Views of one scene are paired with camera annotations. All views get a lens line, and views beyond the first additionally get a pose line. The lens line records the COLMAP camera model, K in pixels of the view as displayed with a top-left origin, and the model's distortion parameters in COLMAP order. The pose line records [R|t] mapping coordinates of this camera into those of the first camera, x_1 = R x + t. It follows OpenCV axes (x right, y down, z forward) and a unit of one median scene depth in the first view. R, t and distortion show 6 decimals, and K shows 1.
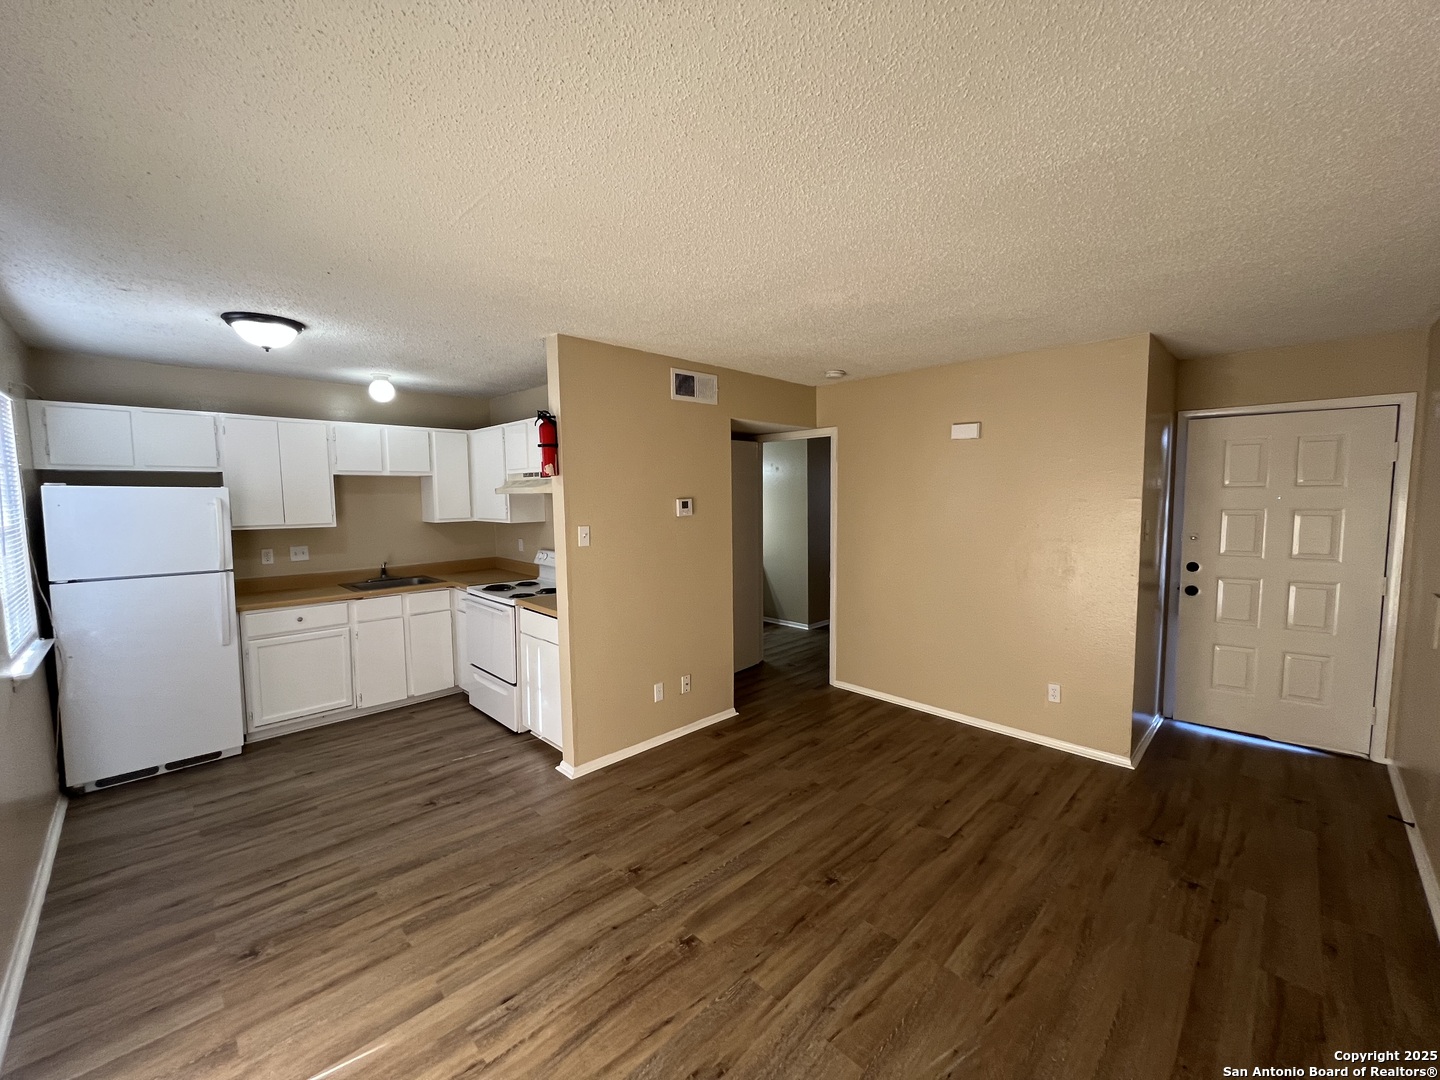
lens RADIAL K [[581.2, 0, 720.8], [0, 581.2, 539.6], [0, 0, 1]] dist [-0.000307, -0.000572]
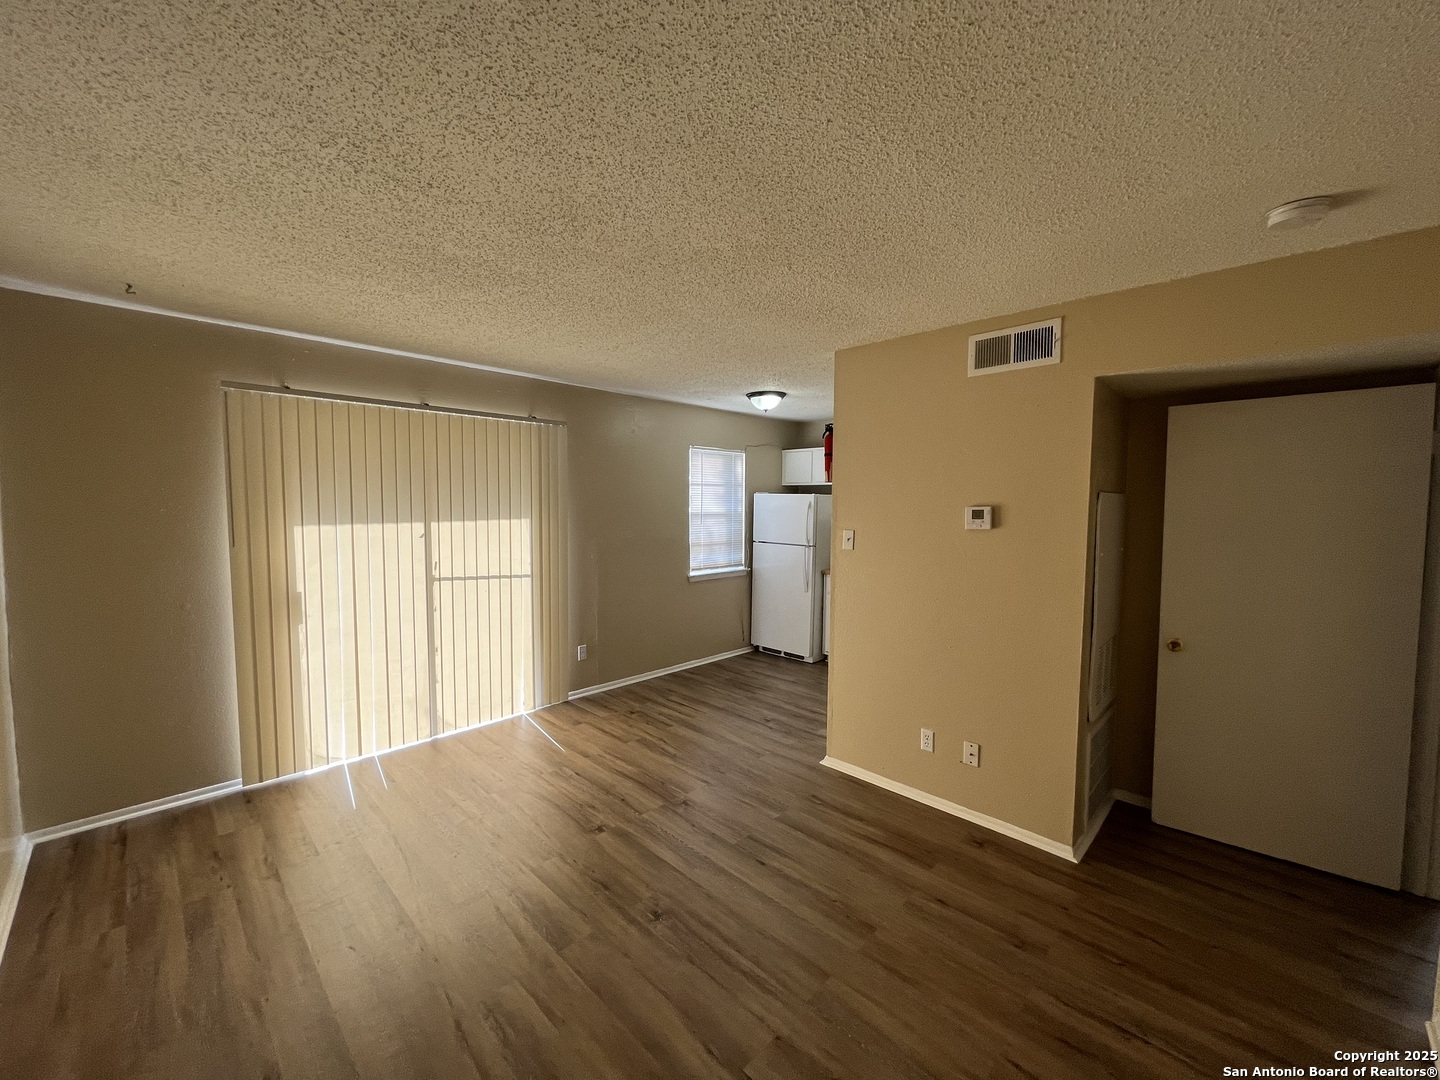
lens RADIAL K [[581.2, 0, 718.7], [0, 581.2, 540.7], [0, 0, 1]] dist [-0.000307, -0.000572]
pose [[0.007993, 0.074176, -0.997213, 0.934434], [-0.088739, 0.993363, 0.073178, -0.070544], [0.996023, 0.087907, 0.014522, 0.903346]]
